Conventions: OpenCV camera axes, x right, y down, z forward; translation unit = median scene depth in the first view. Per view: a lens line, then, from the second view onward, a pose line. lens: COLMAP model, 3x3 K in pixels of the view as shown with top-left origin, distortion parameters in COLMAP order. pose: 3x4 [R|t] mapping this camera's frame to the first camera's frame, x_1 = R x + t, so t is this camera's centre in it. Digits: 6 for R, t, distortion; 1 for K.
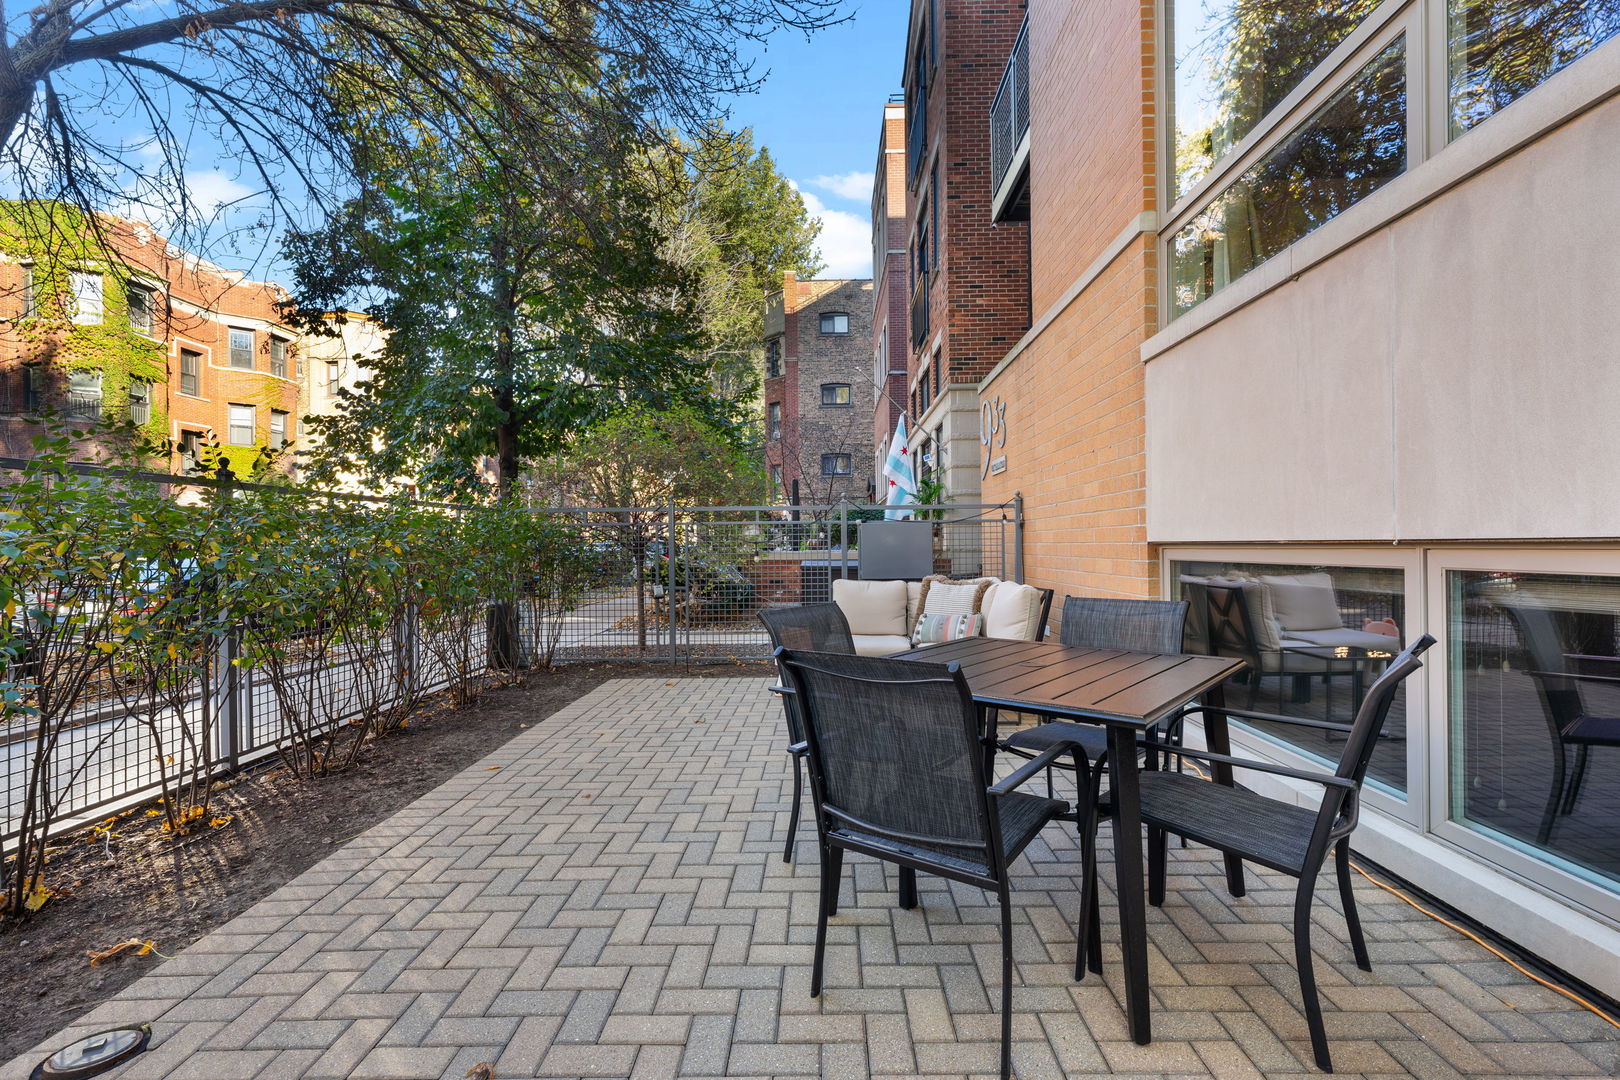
lens RADIAL K [[739.0, 0, 810.7], [0, 739.0, 545.3], [0, 0, 1]] dist [0.000870, -0.000048]
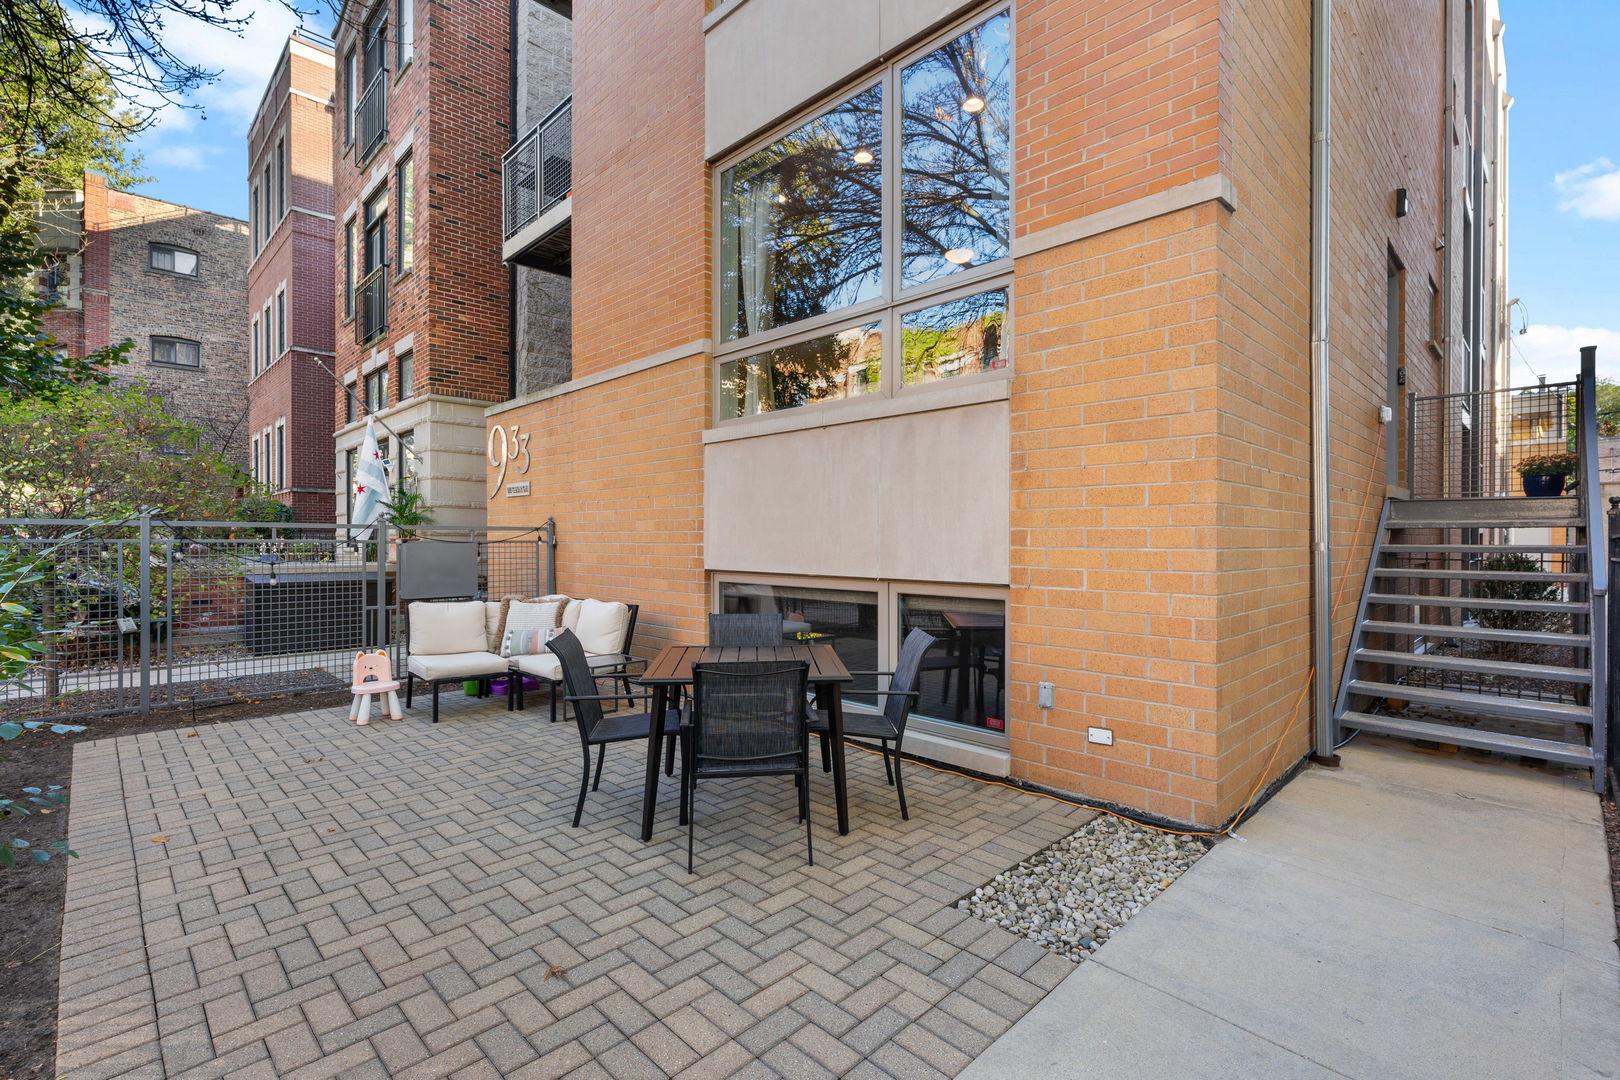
lens RADIAL K [[729.9, 0, 808.4], [0, 729.9, 540.3], [0, 0, 1]] dist [0.004033, 0.000740]
pose [[0.702902, 0.013737, 0.711154, -0.309829], [-0.009987, 0.999906, -0.009444, -0.037166], [-0.711217, -0.000464, 0.702973, -0.103348]]
